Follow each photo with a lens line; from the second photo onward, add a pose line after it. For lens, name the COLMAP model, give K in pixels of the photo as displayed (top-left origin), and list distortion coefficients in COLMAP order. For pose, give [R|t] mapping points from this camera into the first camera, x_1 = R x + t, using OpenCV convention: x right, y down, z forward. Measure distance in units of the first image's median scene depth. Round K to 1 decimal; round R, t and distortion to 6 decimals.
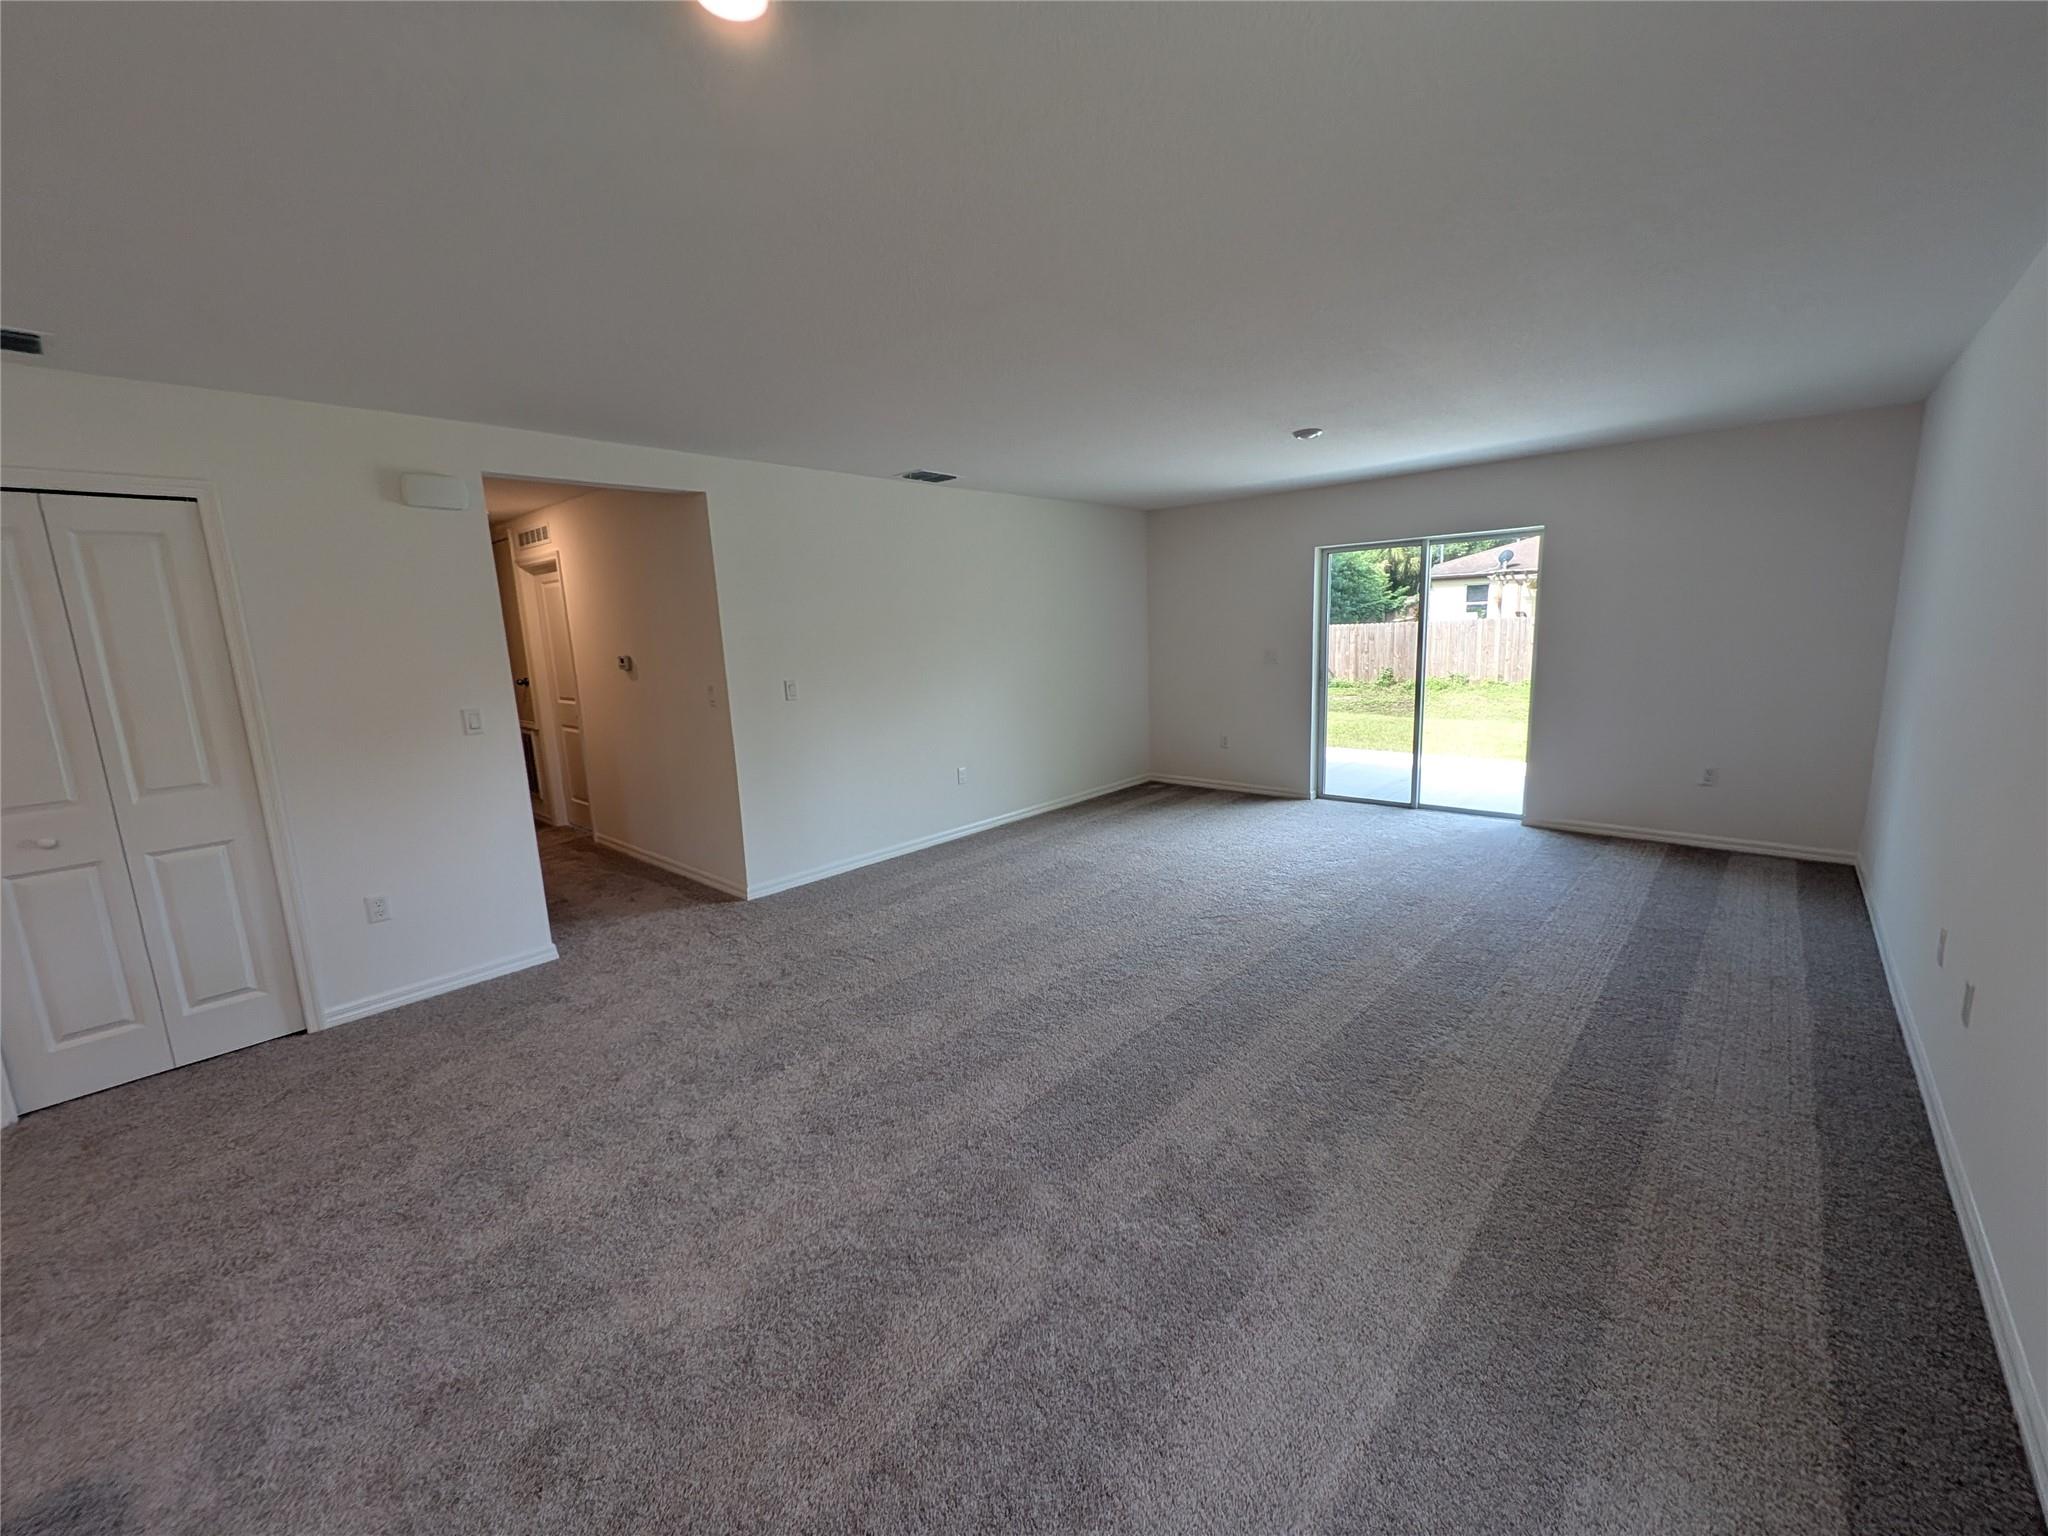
lens RADIAL K [[810.1, 0, 1044.7], [0, 810.1, 754.3], [0, 0, 1]] dist [0.003936, -0.000916]
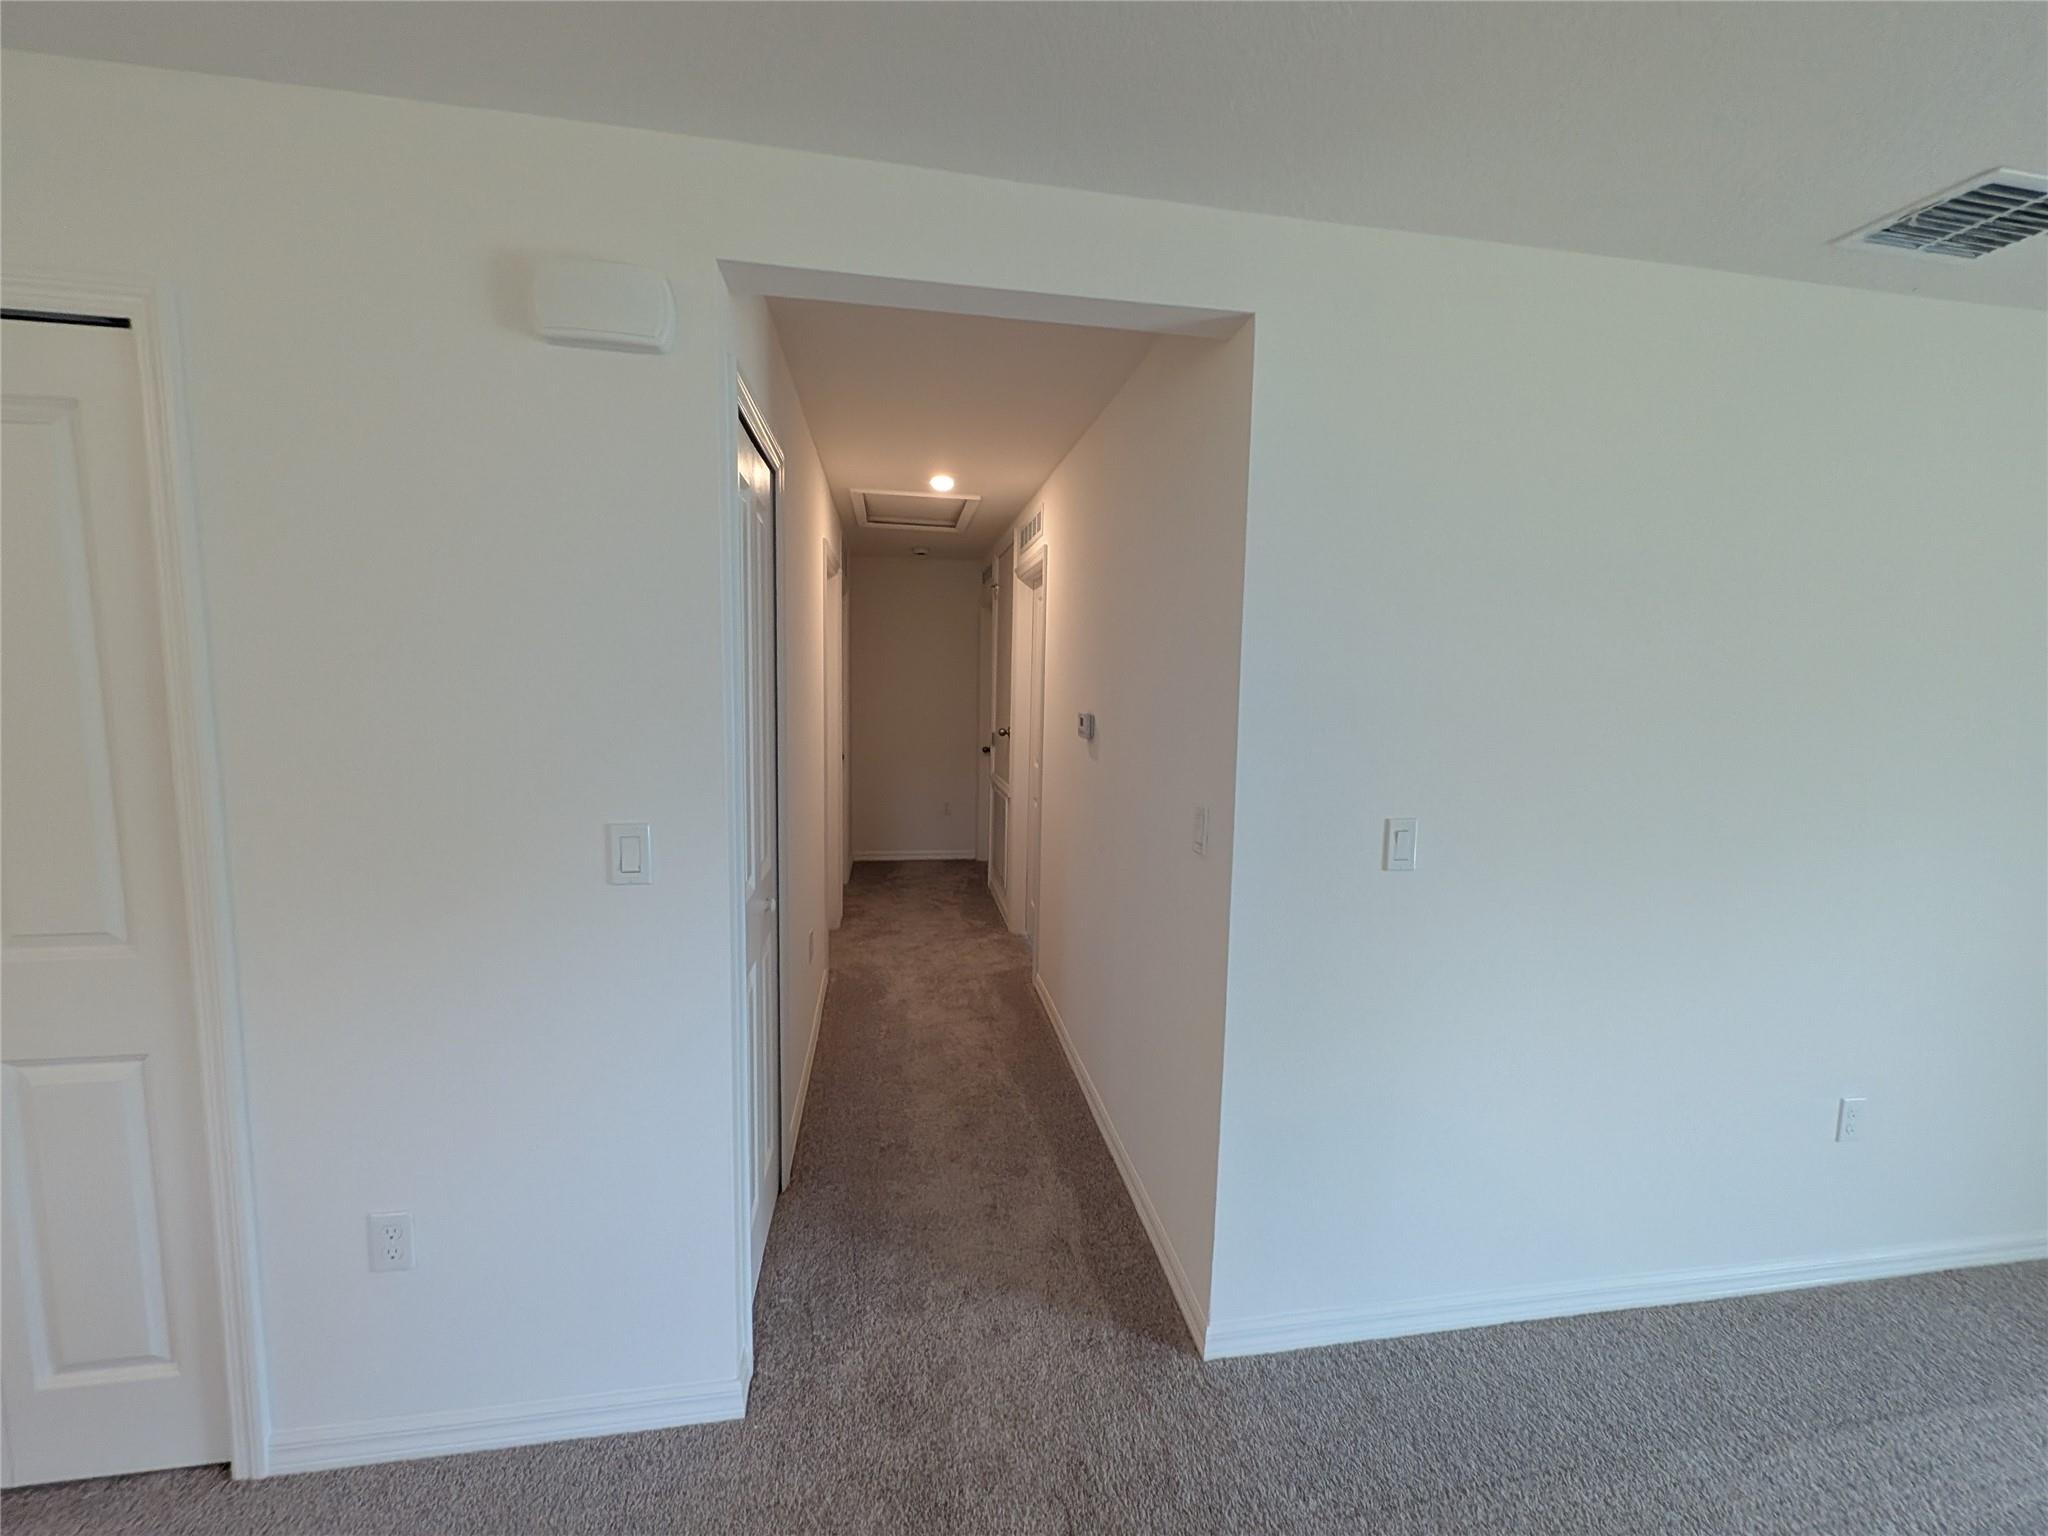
lens RADIAL K [[810.1, 0, 1016.8], [0, 810.1, 753.7], [0, 0, 1]] dist [0.003936, -0.000916]
pose [[0.759274, 0.115001, -0.640529, -0.234150], [-0.154684, 0.987946, -0.005984, -0.100096], [0.632120, 0.103623, 0.767910, 0.657611]]
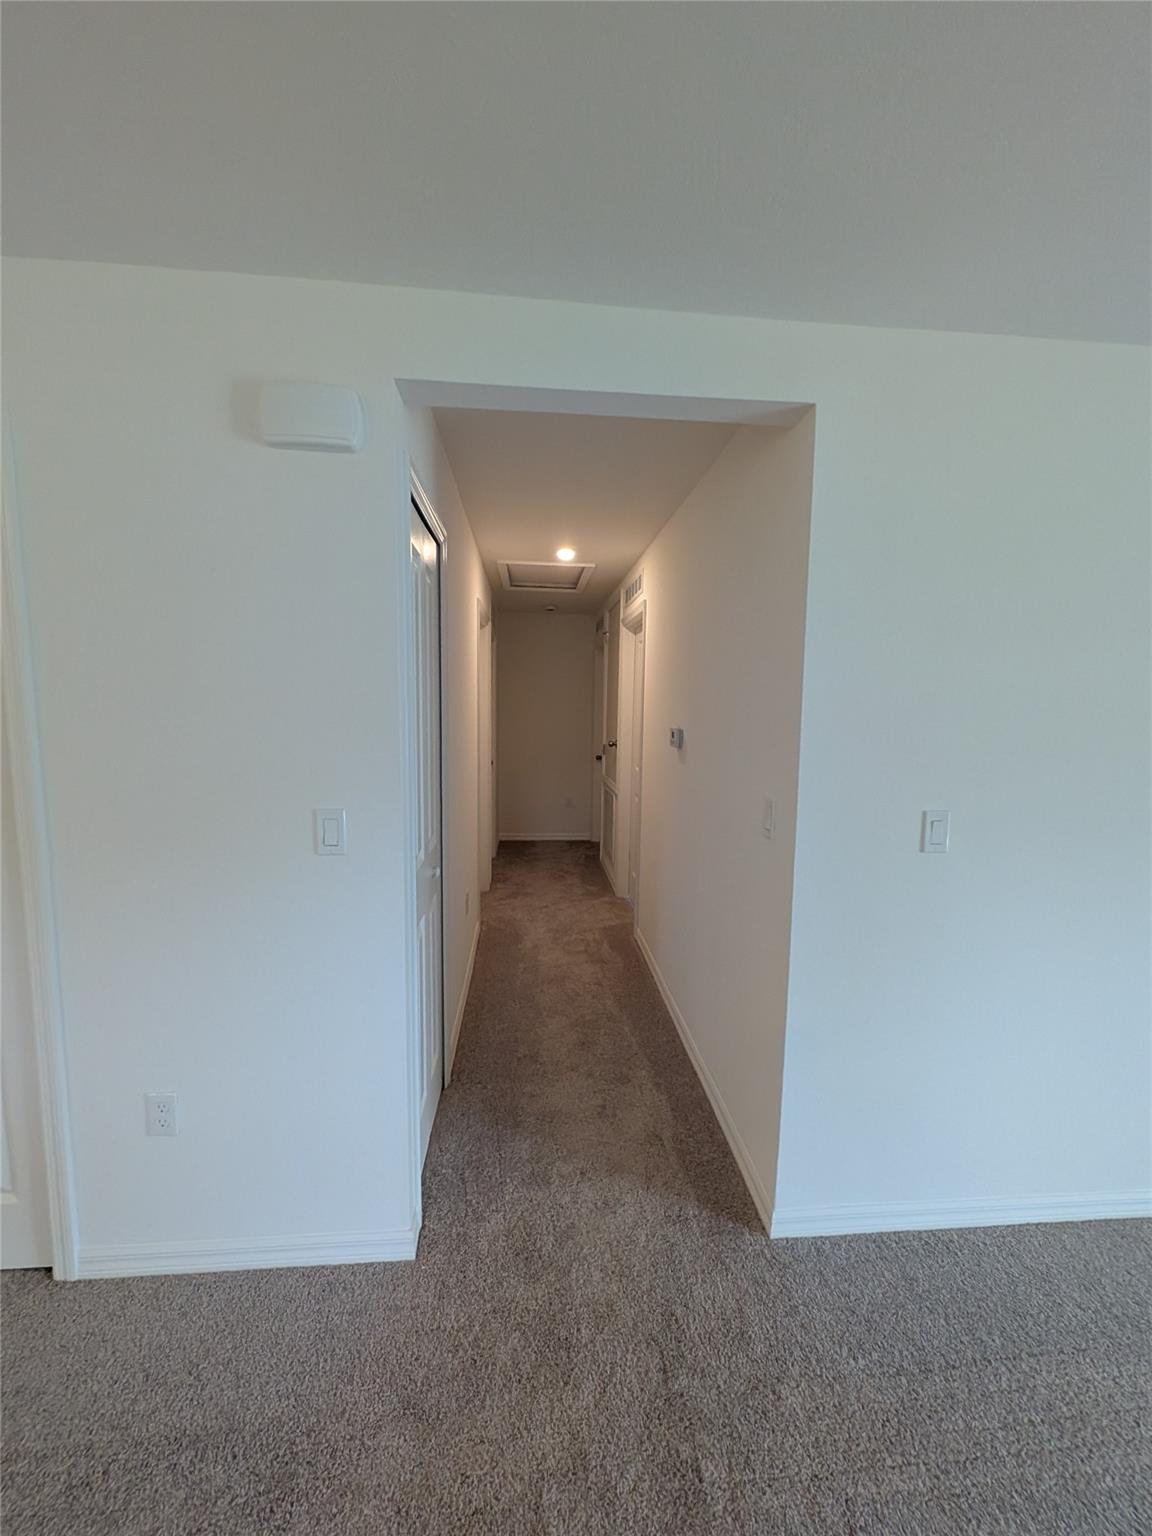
lens RADIAL K [[607.6, 0, 572.0], [0, 607.6, 764.3], [0, 0, 1]] dist [0.003936, -0.000916]
pose [[0.704055, 0.119693, -0.699986, -0.243349], [-0.156901, 0.987553, 0.011052, -0.097358], [0.692596, 0.102047, 0.714071, 0.668214]]
